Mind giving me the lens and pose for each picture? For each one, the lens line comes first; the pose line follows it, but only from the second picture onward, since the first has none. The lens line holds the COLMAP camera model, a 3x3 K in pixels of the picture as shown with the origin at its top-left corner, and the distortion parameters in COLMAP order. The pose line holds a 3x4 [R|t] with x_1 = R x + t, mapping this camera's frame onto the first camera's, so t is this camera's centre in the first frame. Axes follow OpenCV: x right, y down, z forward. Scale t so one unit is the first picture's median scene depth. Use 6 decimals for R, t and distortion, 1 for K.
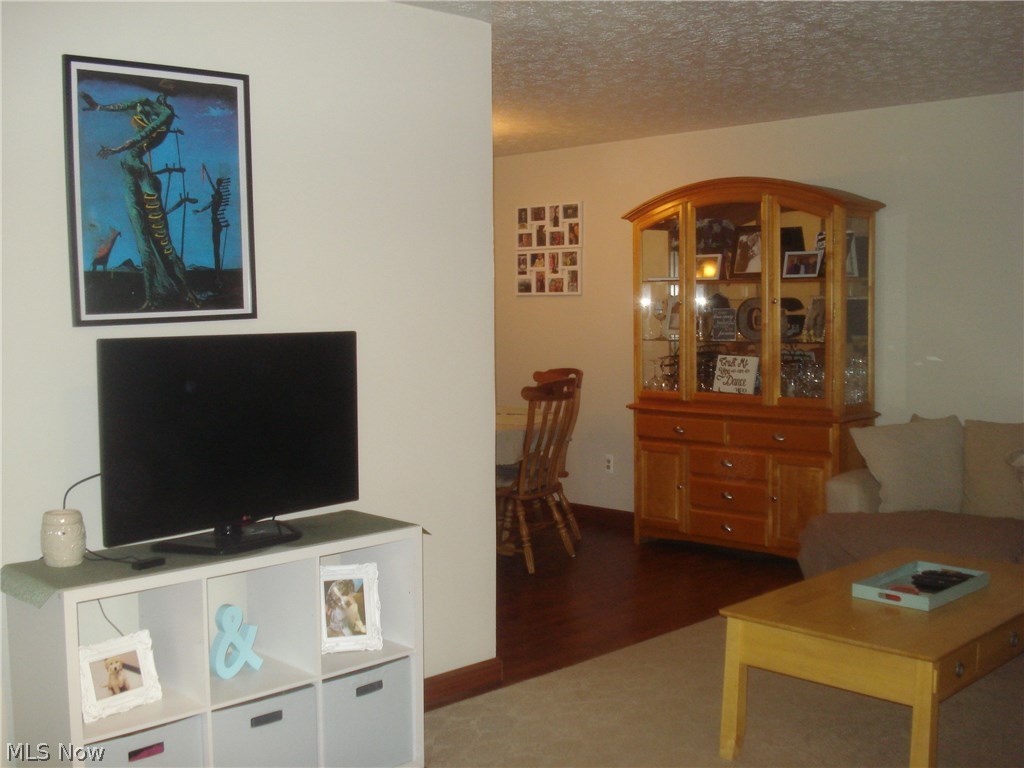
lens RADIAL K [[1172.0, 0, 512.0], [0, 1172.0, 384.0], [0, 0, 1]] dist [-0.075255, -0.044135]
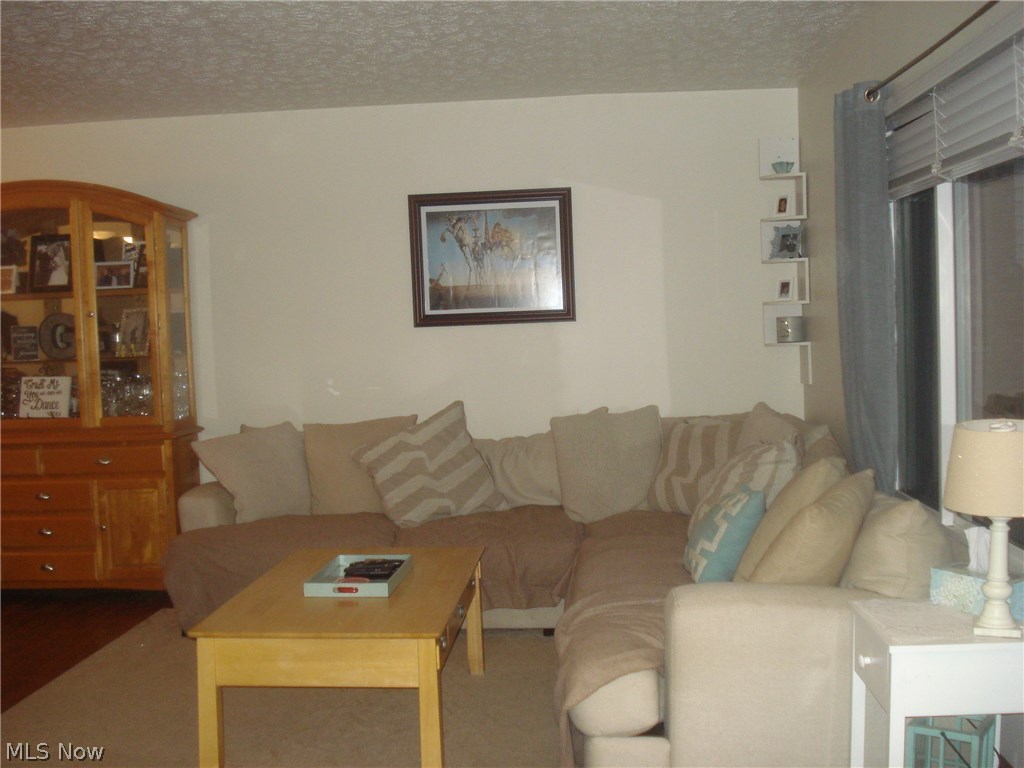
lens RADIAL K [[1172.0, 0, 512.0], [0, 1172.0, 384.0], [0, 0, 1]] dist [-0.075255, -0.044135]
pose [[0.754139, -0.046696, 0.655052, -0.127395], [0.071615, 0.997368, -0.011350, 0.018418], [-0.652798, 0.055472, 0.755499, 0.088833]]
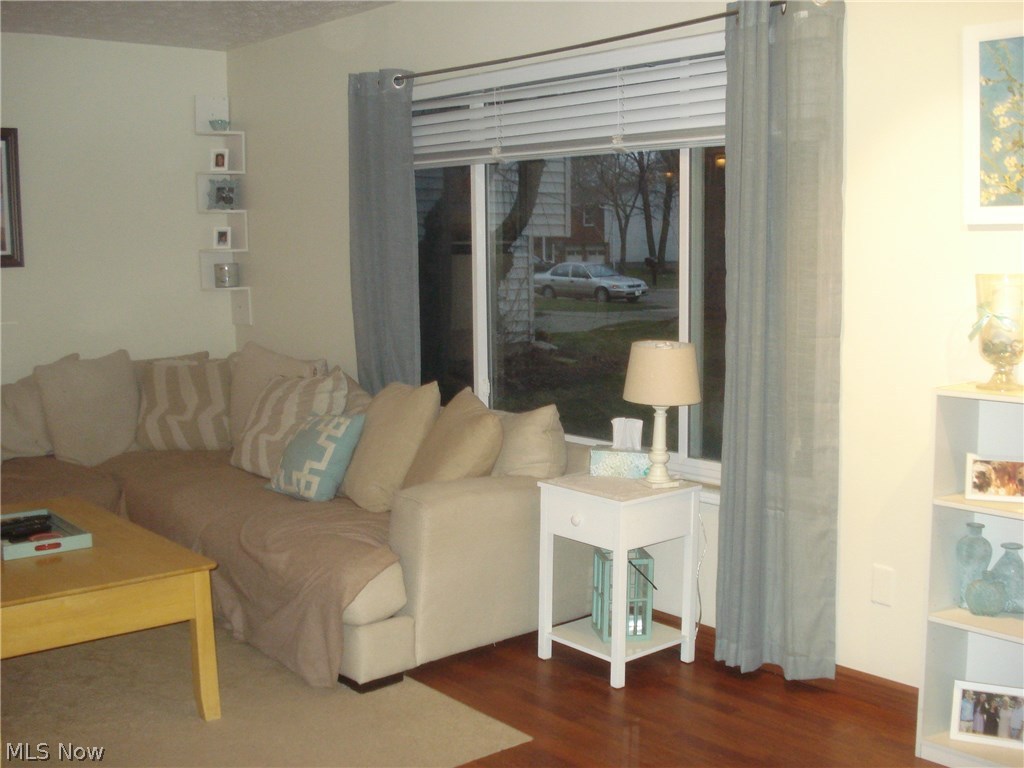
lens RADIAL K [[1172.0, 0, 512.0], [0, 1172.0, 384.0], [0, 0, 1]] dist [-0.075255, -0.044135]
pose [[0.073122, -0.106415, 0.991630, -0.344926], [0.085069, 0.991333, 0.100110, -0.006351], [-0.993688, 0.077037, 0.081541, 0.324078]]
